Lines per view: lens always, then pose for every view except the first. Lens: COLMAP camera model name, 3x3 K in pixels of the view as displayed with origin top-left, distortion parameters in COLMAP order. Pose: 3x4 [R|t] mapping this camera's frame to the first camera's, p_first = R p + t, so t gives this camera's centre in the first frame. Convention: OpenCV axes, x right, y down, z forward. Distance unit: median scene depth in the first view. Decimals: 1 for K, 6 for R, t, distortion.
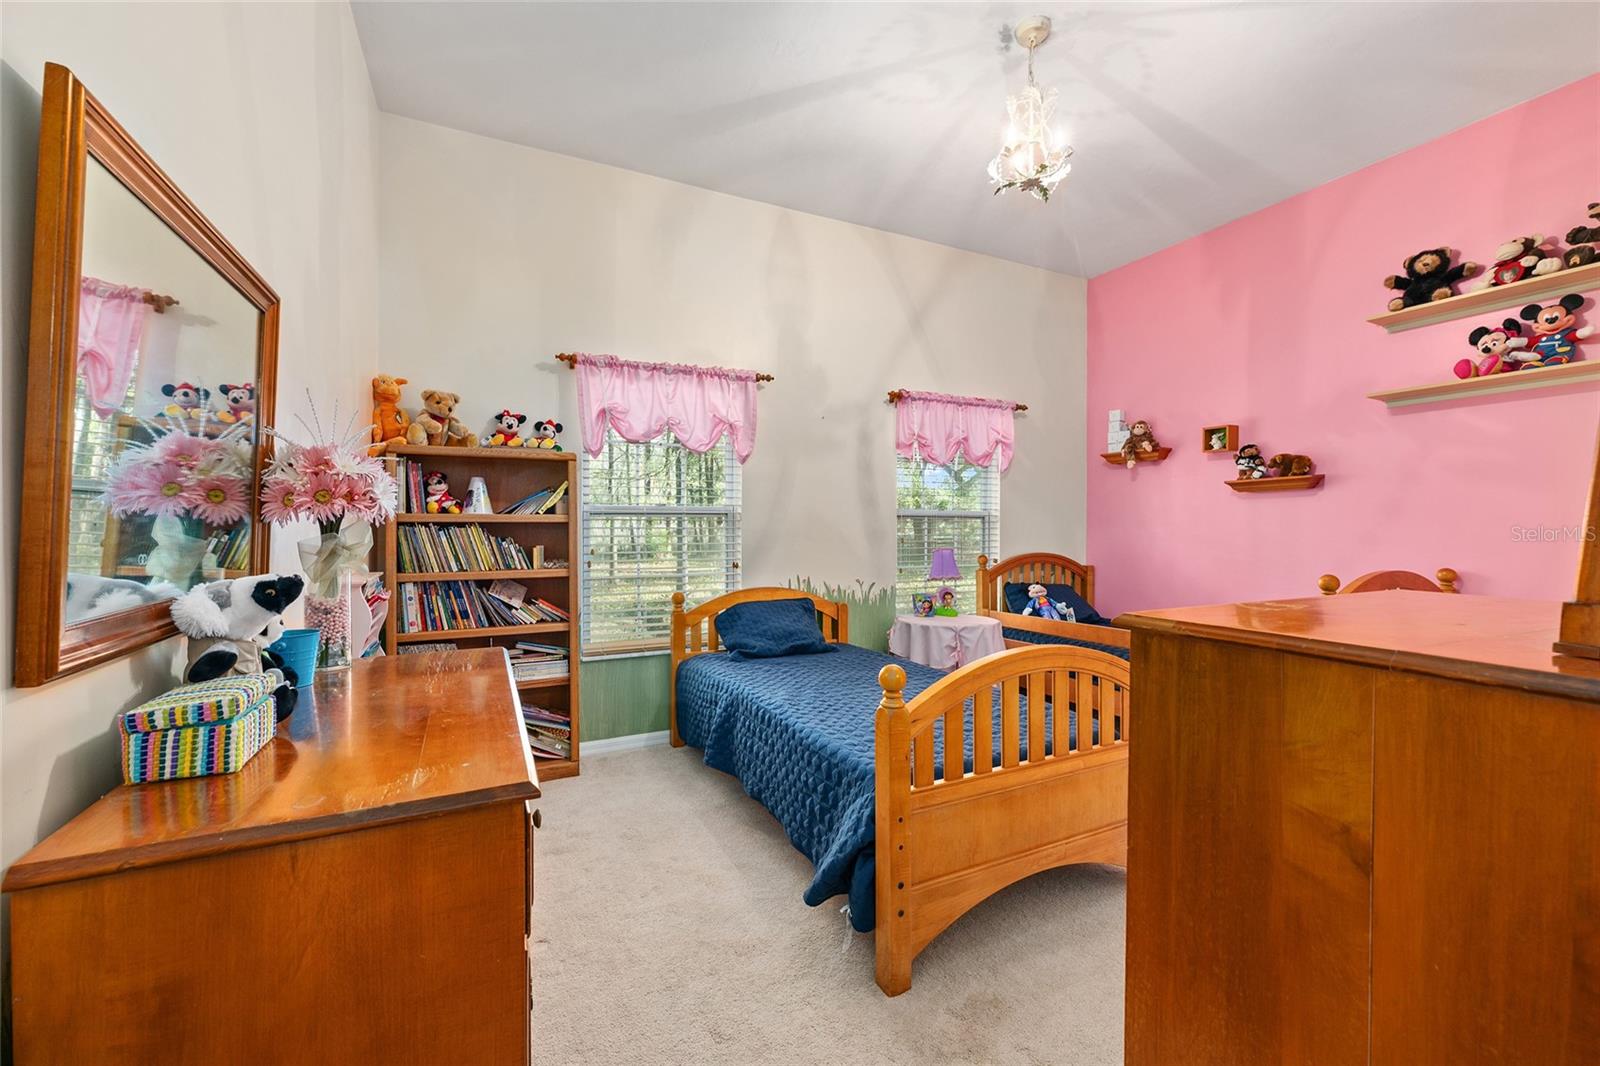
lens RADIAL K [[636.4, 0, 797.5], [0, 636.4, 531.0], [0, 0, 1]] dist [-0.001805, -0.000578]
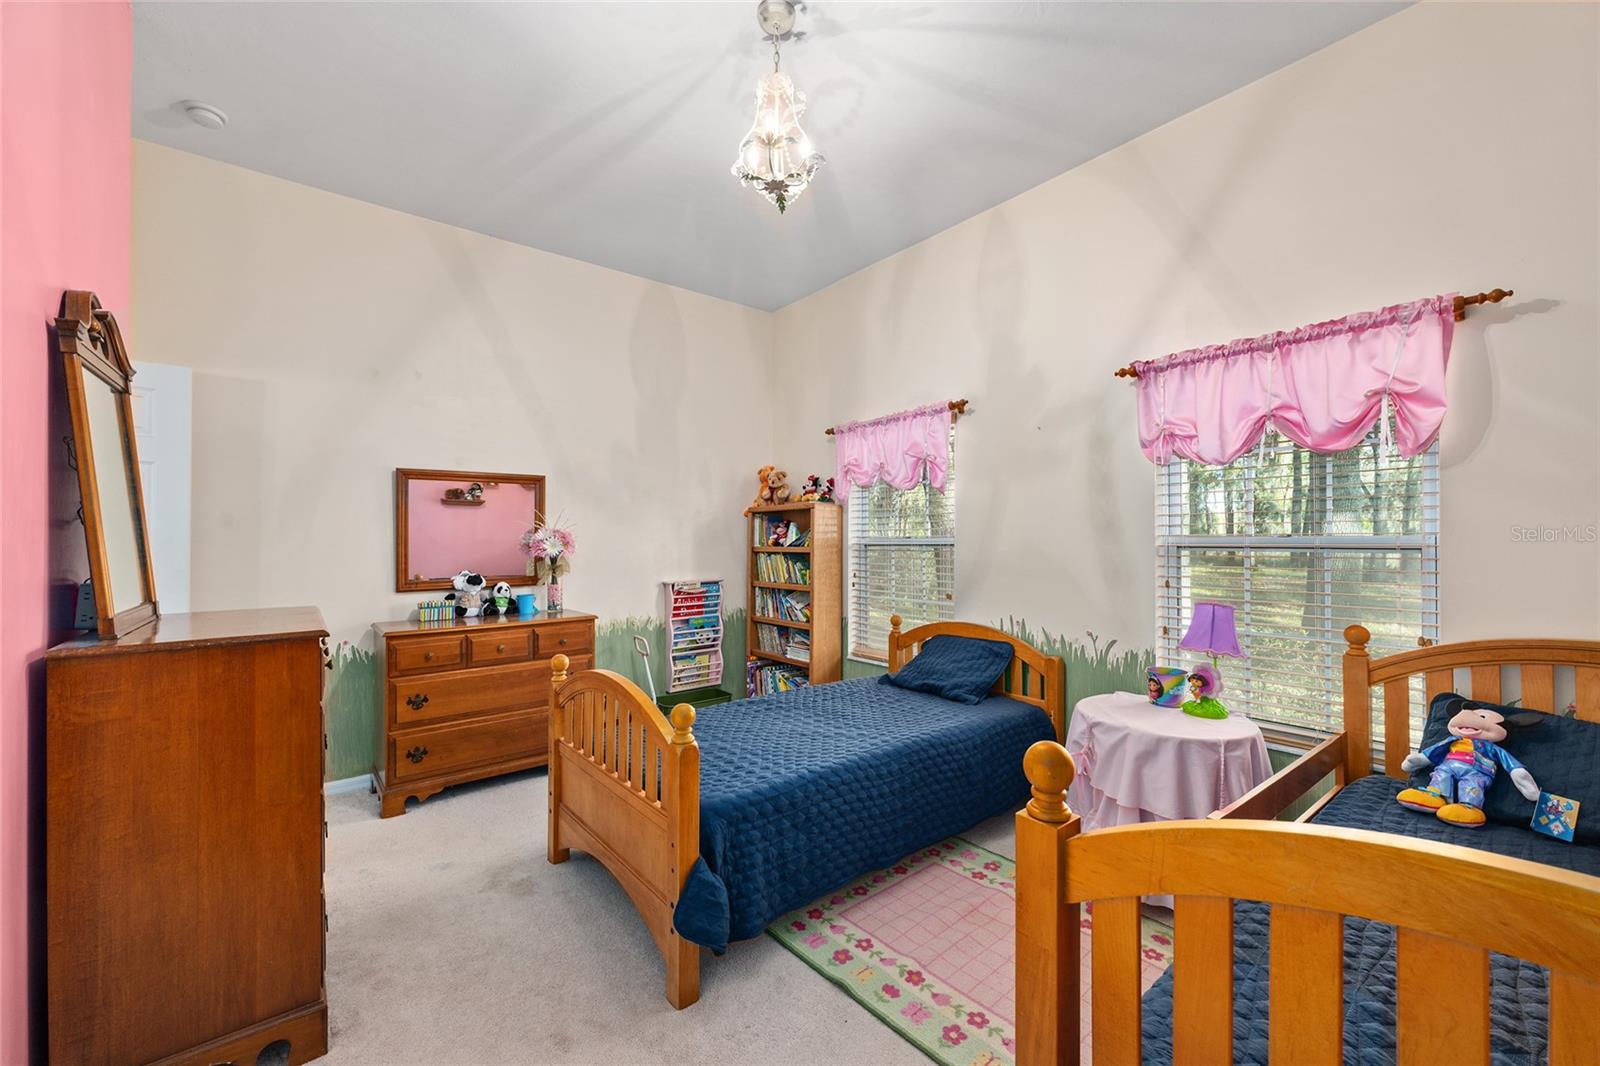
lens RADIAL K [[636.4, 0, 797.1], [0, 636.4, 536.2], [0, 0, 1]] dist [-0.001805, -0.000578]
pose [[0.214760, -0.004143, -0.976658, 0.750706], [-0.002813, 0.999984, -0.004860, -0.031773], [0.976663, 0.003791, 0.214745, 0.501317]]
